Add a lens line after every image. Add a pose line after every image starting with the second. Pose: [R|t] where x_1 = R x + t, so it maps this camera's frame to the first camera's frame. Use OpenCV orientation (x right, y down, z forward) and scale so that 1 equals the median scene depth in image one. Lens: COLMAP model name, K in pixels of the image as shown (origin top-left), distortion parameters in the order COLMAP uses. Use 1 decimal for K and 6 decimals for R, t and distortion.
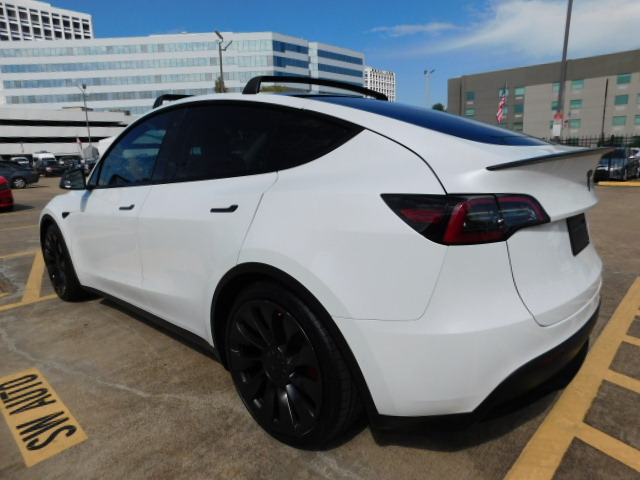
lens RADIAL K [[422.6, 0, 321.7], [0, 422.6, 241.0], [0, 0, 1]] dist [-0.072432, 0.057115]
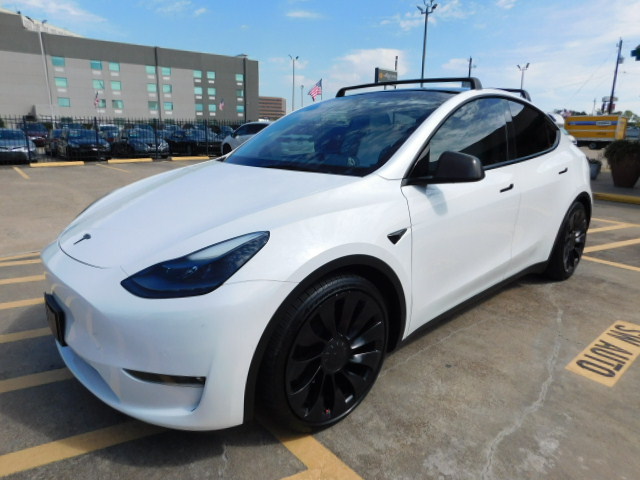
lens RADIAL K [[422.6, 0, 321.7], [0, 422.6, 241.0], [0, 0, 1]] dist [-0.072432, 0.057115]
pose [[0.104345, -0.232669, 0.966942, -1.561010], [0.190007, 0.959005, 0.210255, -0.261375], [-0.976222, 0.161787, 0.144276, 1.336541]]
